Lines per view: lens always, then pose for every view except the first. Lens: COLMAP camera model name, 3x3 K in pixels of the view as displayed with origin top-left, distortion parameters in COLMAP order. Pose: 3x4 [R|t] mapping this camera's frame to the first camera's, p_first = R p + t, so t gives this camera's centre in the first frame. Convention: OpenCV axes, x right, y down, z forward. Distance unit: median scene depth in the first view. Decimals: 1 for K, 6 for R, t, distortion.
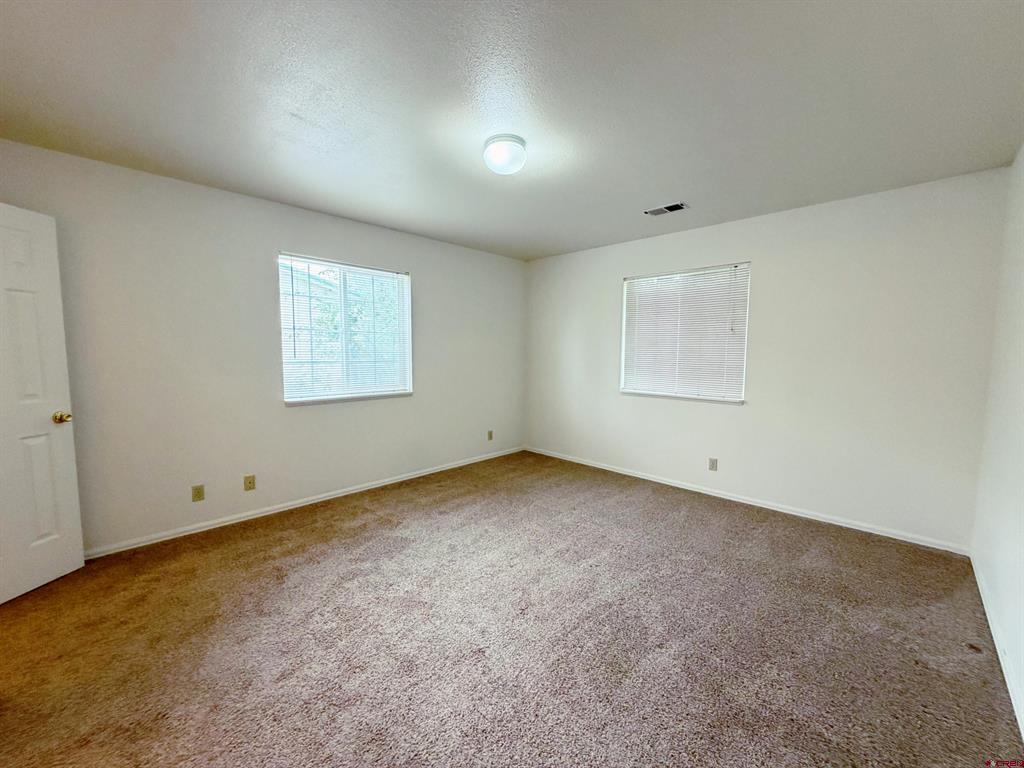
lens RADIAL K [[408.4, 0, 508.6], [0, 408.4, 384.6], [0, 0, 1]] dist [-0.001298, 0.000860]
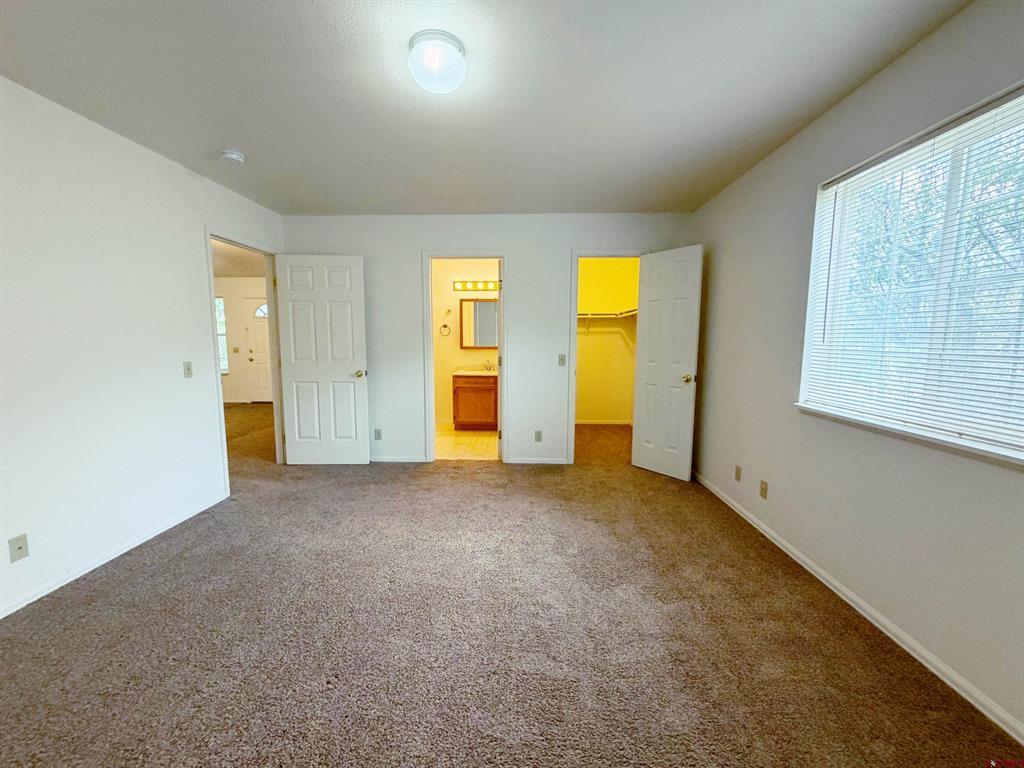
lens RADIAL K [[408.4, 0, 508.7], [0, 408.4, 389.0], [0, 0, 1]] dist [-0.001298, 0.000860]
pose [[-0.737155, 0.084388, -0.670433, 0.418383], [-0.053513, 0.981764, 0.182414, -0.123301], [0.673601, 0.170345, -0.719197, 1.632038]]
